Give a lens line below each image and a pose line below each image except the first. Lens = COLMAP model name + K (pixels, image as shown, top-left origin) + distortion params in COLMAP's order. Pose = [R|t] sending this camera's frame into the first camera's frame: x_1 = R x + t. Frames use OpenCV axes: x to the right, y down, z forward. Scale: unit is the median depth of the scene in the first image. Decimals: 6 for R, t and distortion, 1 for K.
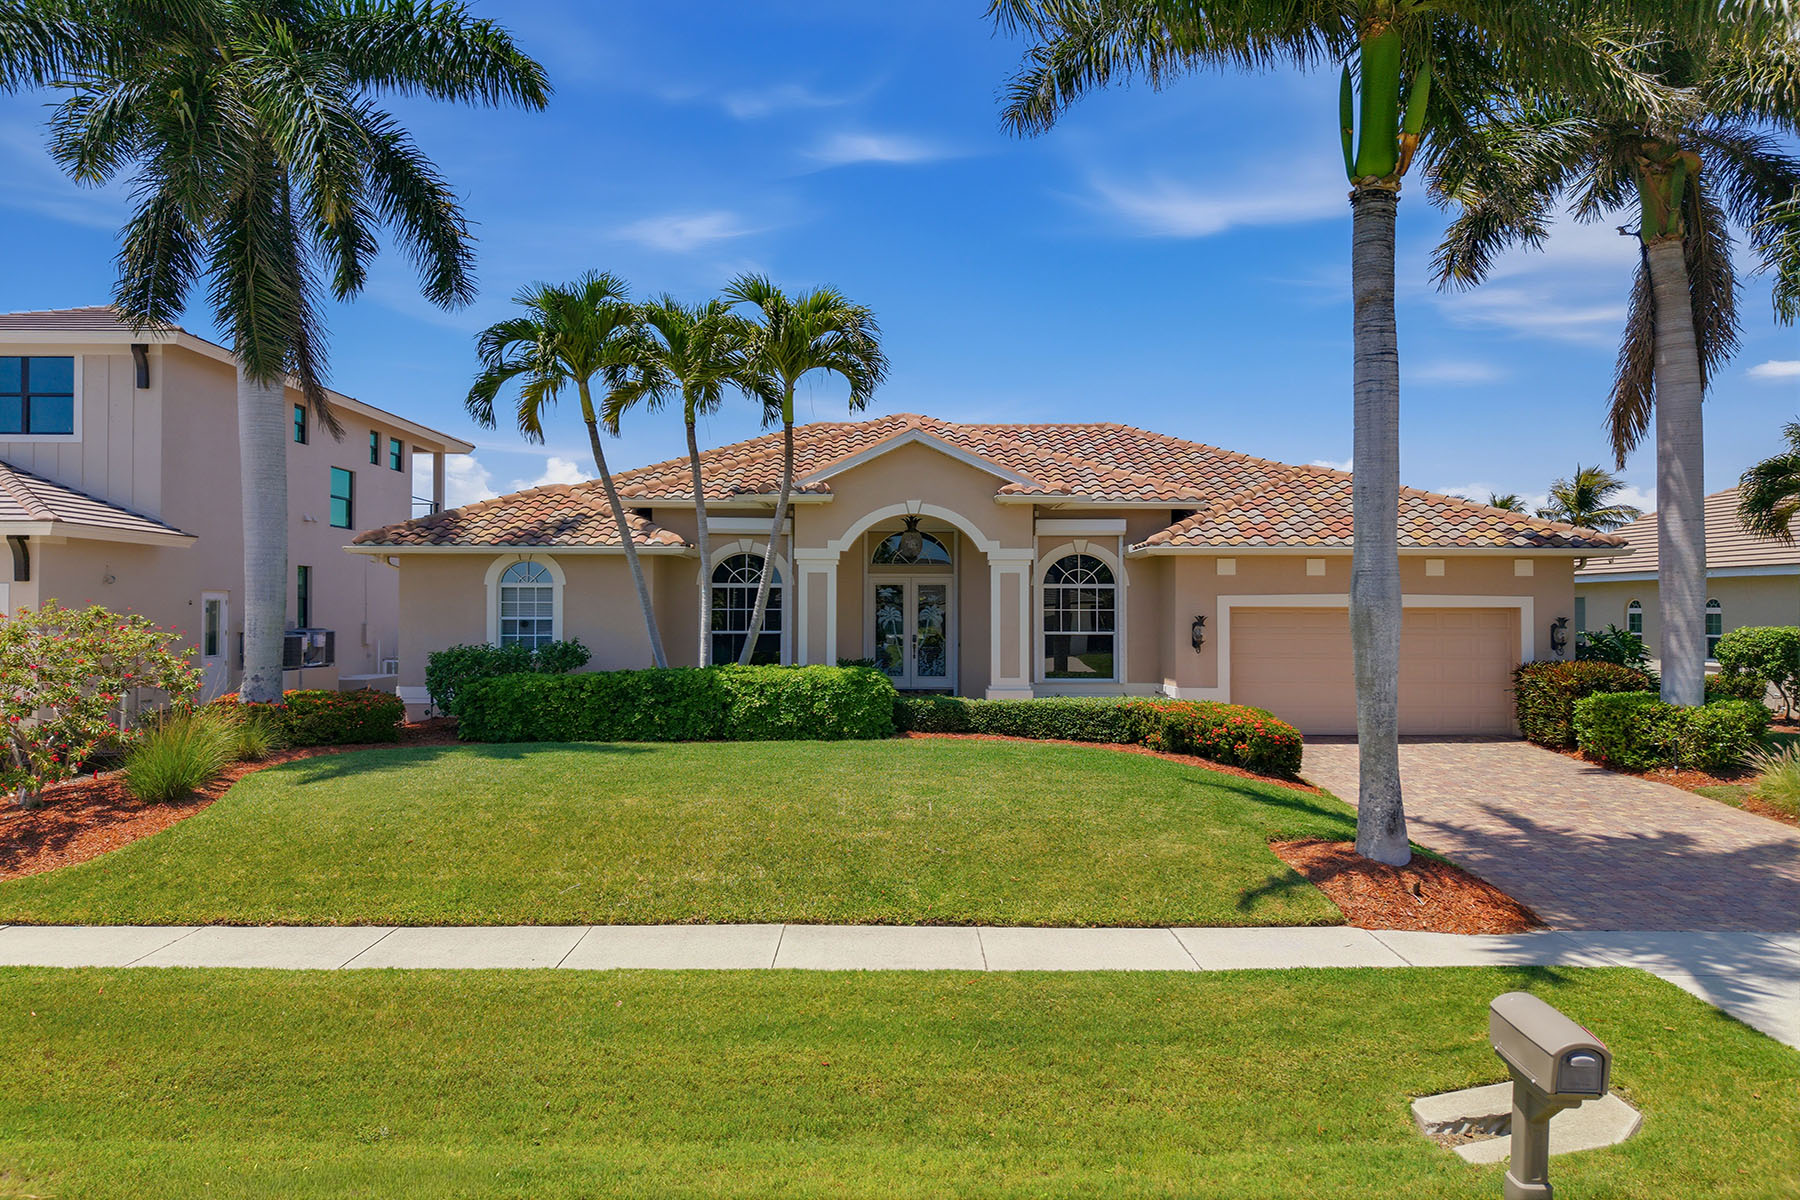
lens RADIAL K [[1150.6, 0, 896.5], [0, 1150.6, 591.4], [0, 0, 1]] dist [0.016051, -0.012134]
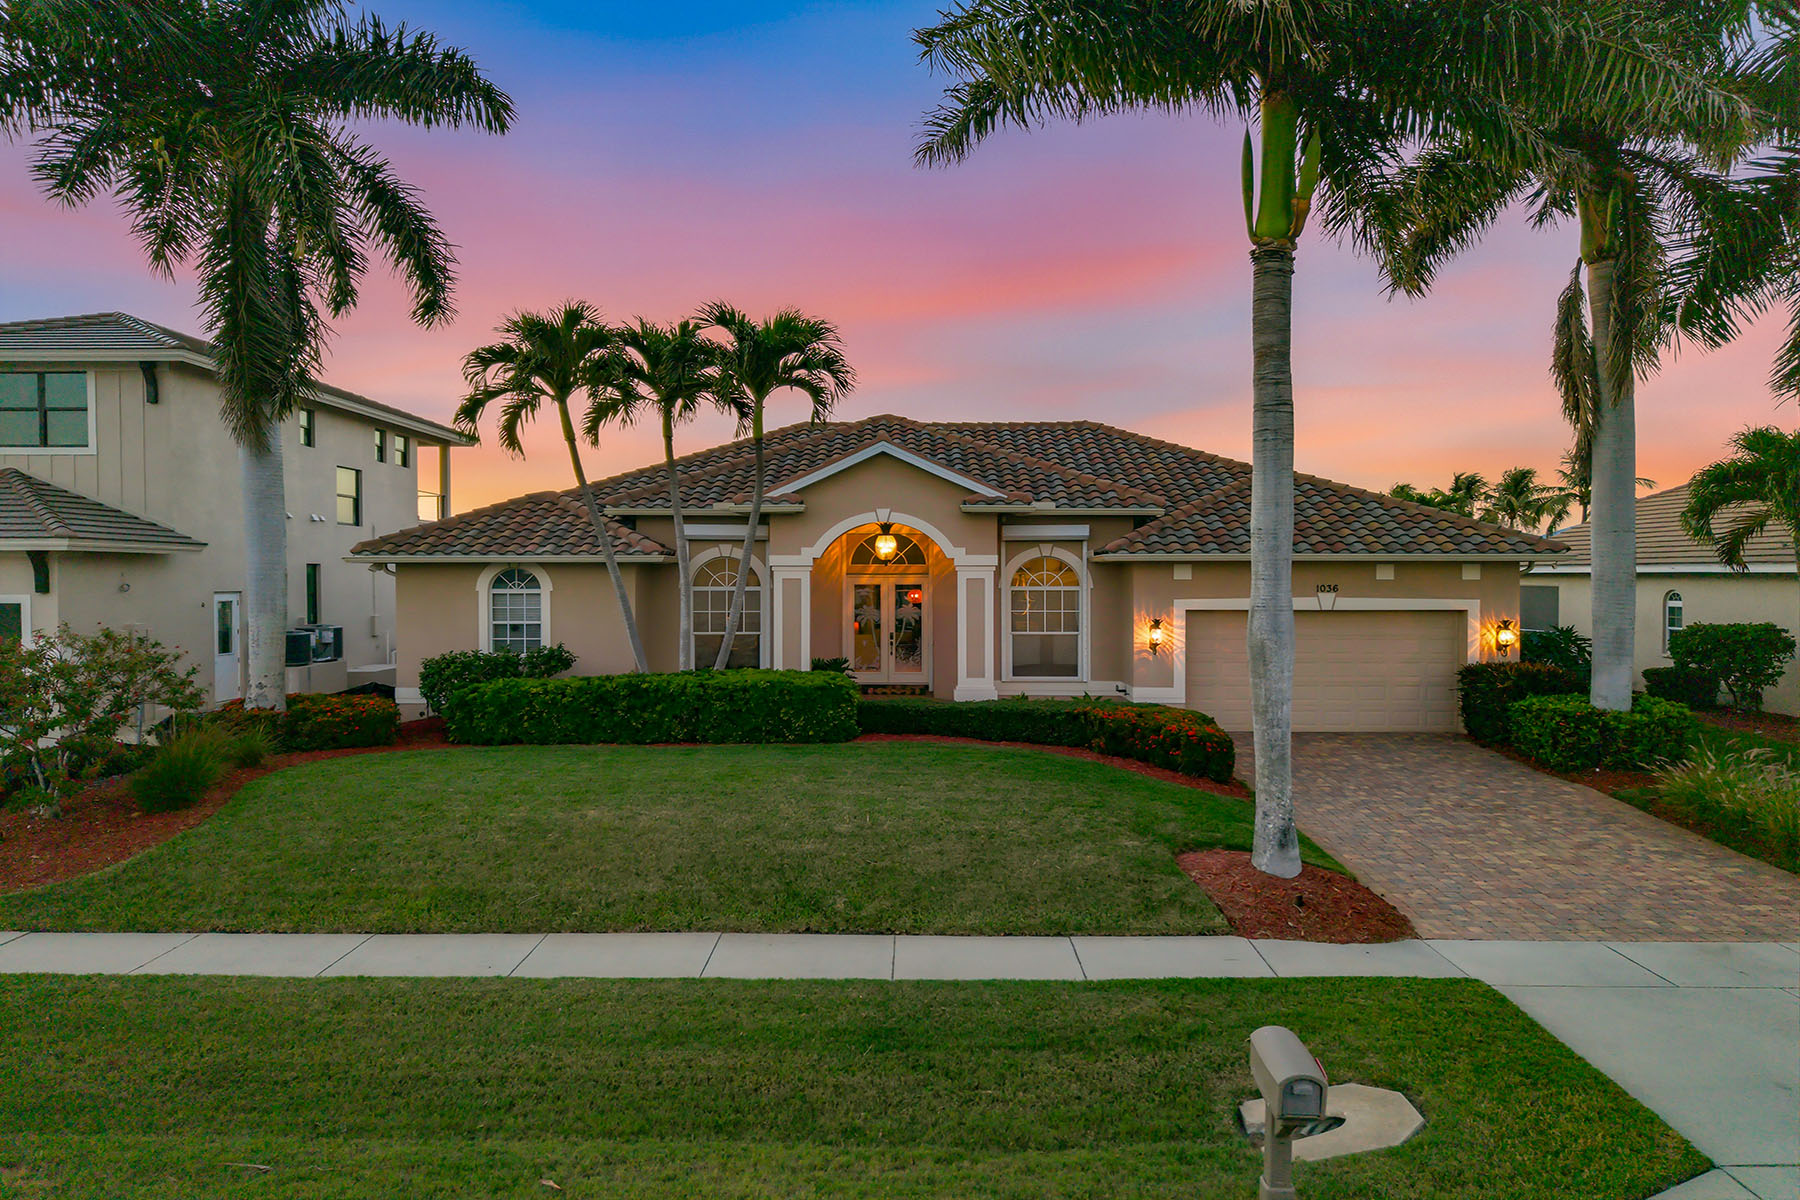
lens RADIAL K [[1150.6, 0, 895.8], [0, 1150.6, 598.5], [0, 0, 1]] dist [0.016051, -0.012134]
pose [[0.999792, -0.003426, -0.020111, 0.055624], [0.004159, 0.999323, 0.036545, -0.042155], [0.019972, -0.036621, 0.999130, -0.053152]]
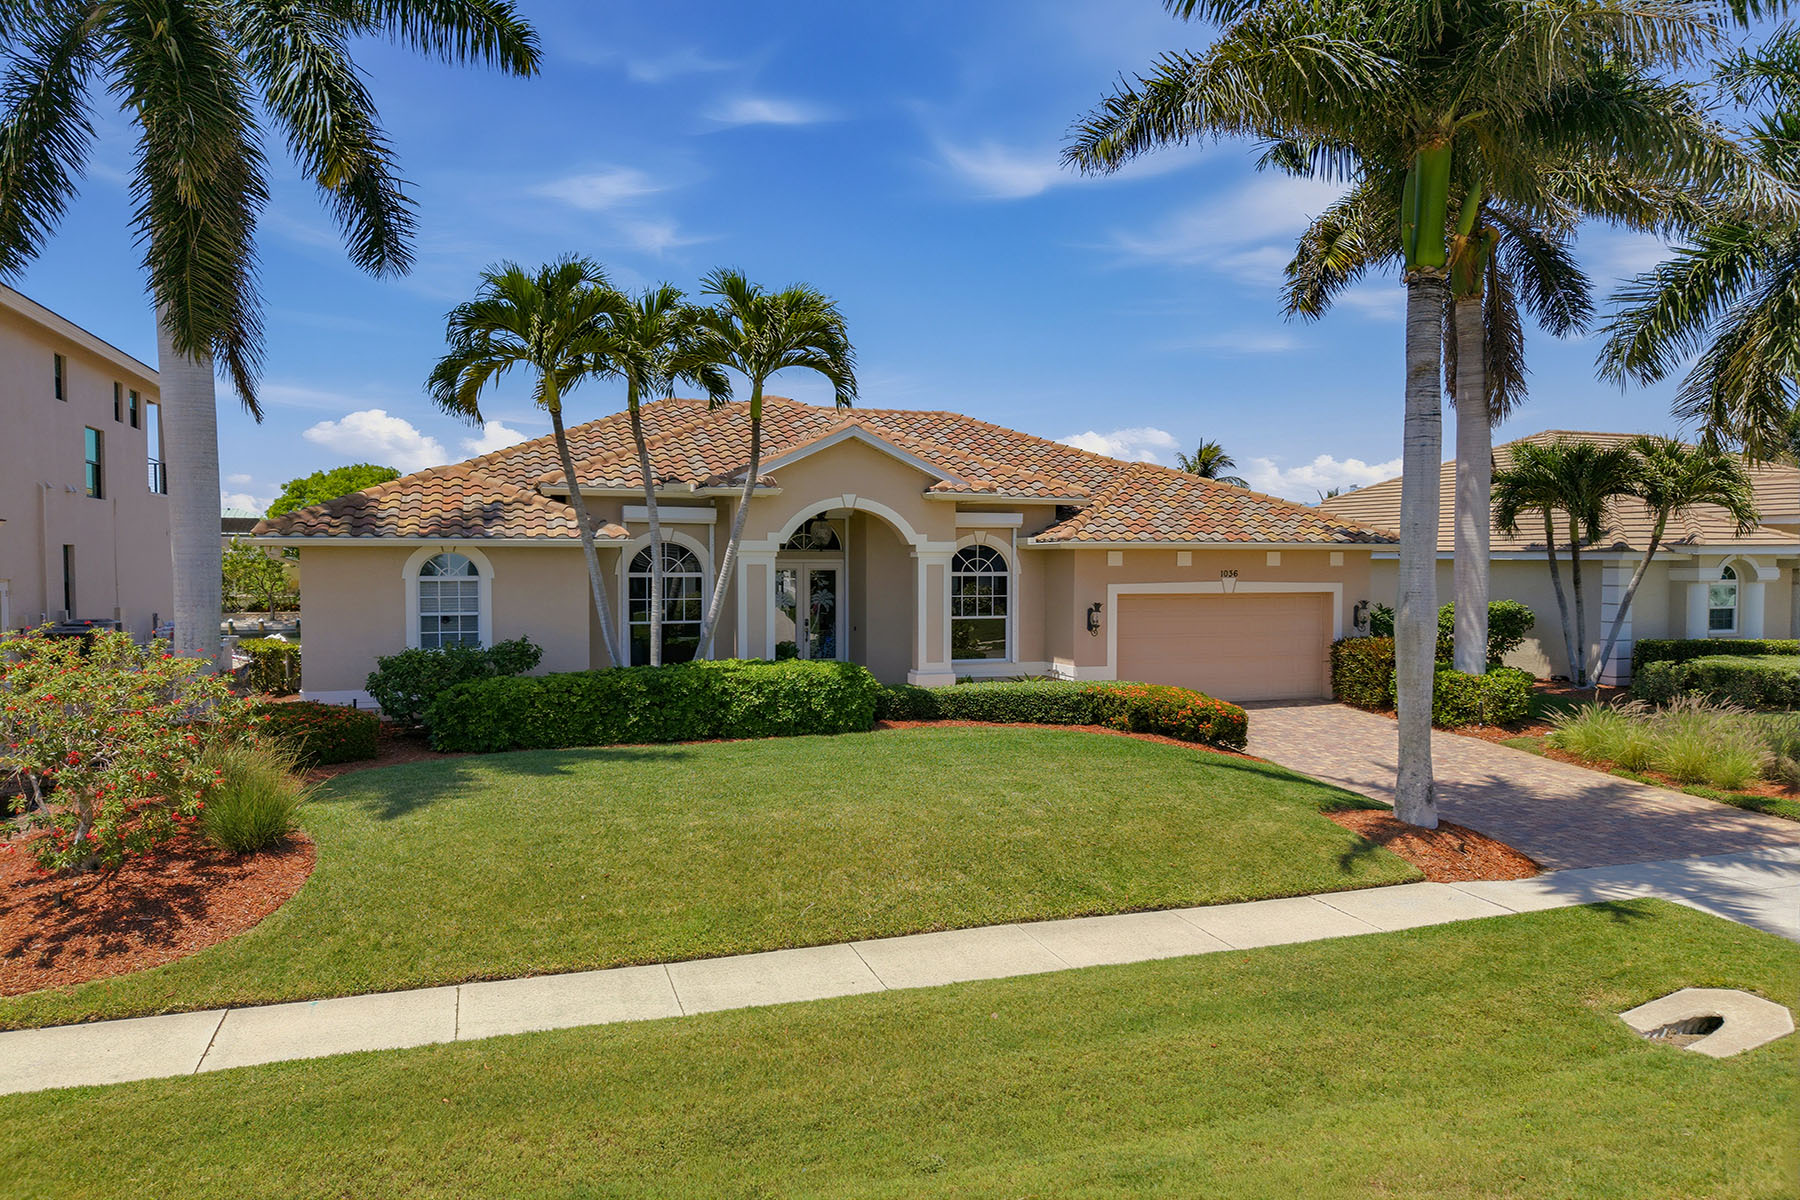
lens RADIAL K [[1150.6, 0, 872.9], [0, 1150.6, 607.6], [0, 0, 1]] dist [0.016051, -0.012134]
pose [[0.951980, -0.014047, 0.305839, -0.331974], [-0.004423, 0.998212, 0.059615, -0.046453], [-0.306130, -0.058105, 0.950215, 0.007062]]
